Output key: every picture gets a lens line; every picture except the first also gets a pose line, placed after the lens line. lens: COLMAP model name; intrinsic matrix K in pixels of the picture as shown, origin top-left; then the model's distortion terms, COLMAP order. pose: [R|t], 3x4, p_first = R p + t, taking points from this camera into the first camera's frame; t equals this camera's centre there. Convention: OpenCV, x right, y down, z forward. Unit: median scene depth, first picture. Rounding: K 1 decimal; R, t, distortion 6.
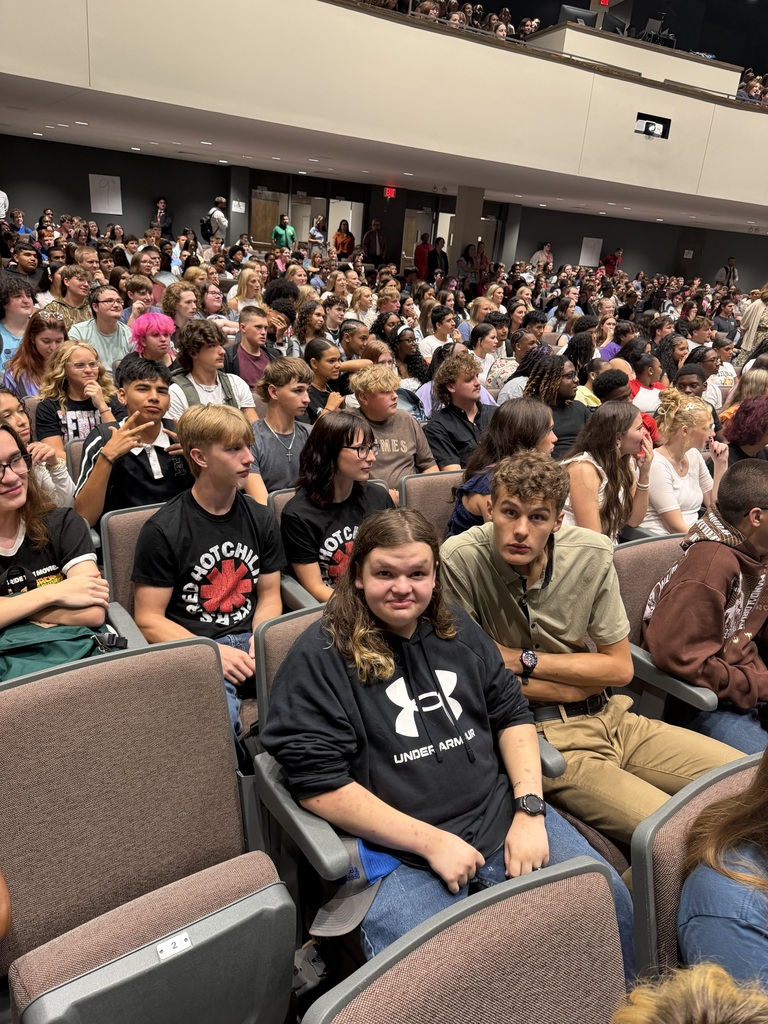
lens RADIAL K [[783.3, 0, 384.0], [0, 783.3, 512.0], [0, 0, 1]] dist [0.178620, -0.183838]
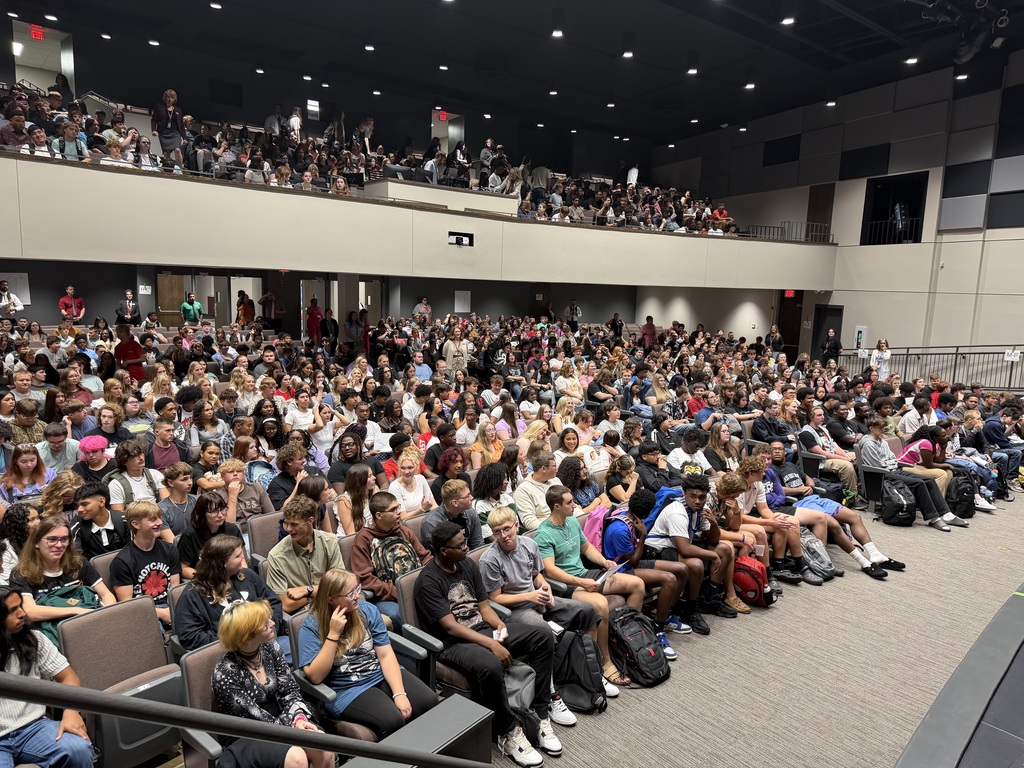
lens RADIAL K [[783.3, 0, 512.0], [0, 783.3, 384.0], [0, 0, 1]] dist [0.178620, -0.183838]
pose [[0.966178, -0.102807, 0.236495, 0.063281], [0.142880, 0.976875, -0.159064, 0.011899], [-0.214674, 0.187474, 0.958524, -0.326710]]
